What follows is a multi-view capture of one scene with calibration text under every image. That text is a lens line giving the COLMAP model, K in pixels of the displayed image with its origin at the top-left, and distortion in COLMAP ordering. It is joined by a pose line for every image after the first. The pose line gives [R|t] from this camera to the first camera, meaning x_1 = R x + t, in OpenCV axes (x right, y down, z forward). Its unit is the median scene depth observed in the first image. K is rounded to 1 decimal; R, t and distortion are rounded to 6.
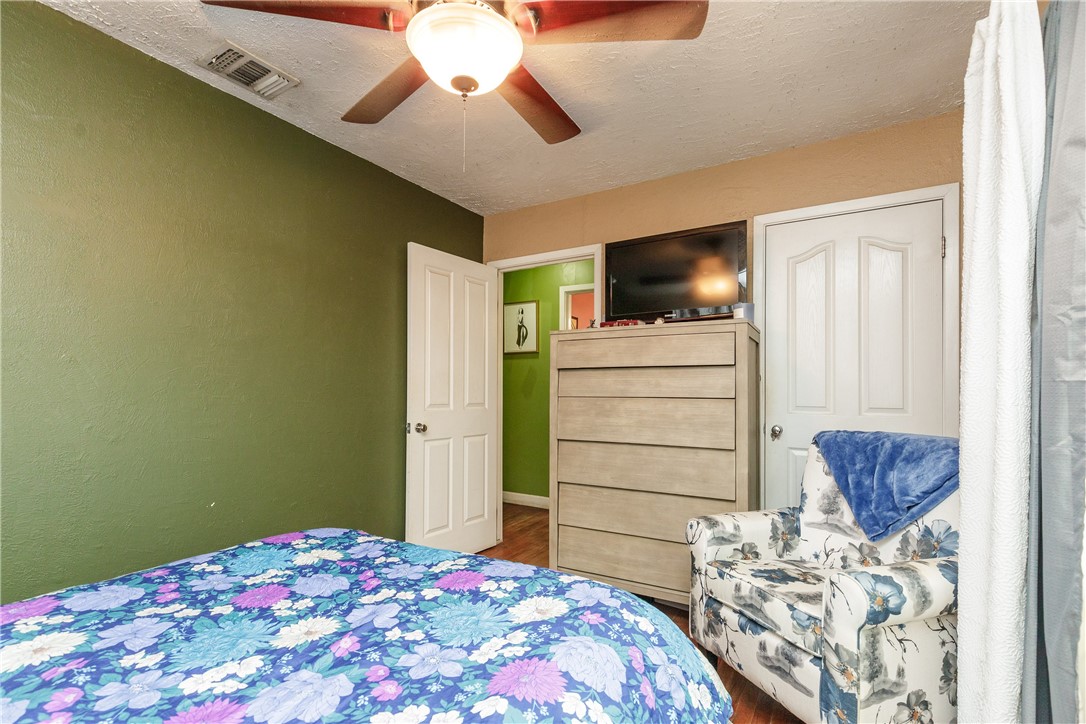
lens RADIAL K [[495.7, 0, 546.9], [0, 495.7, 375.2], [0, 0, 1]] dist [0.006464, -0.000019]
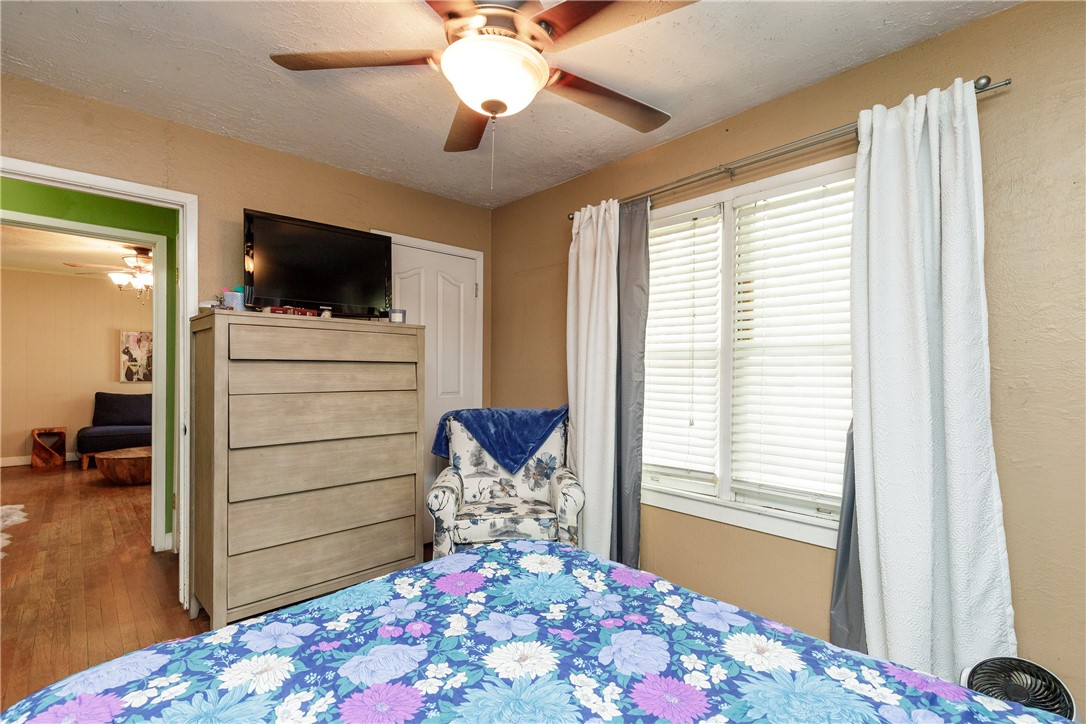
lens RADIAL K [[498.8, 0, 538.5], [0, 498.8, 365.9], [0, 0, 1]] dist [-0.001044, -0.000619]
pose [[0.285591, 0.007912, 0.958319, -0.873354], [-0.030441, 0.999536, 0.000819, -0.026935], [-0.957868, -0.029406, 0.285699, 0.450543]]
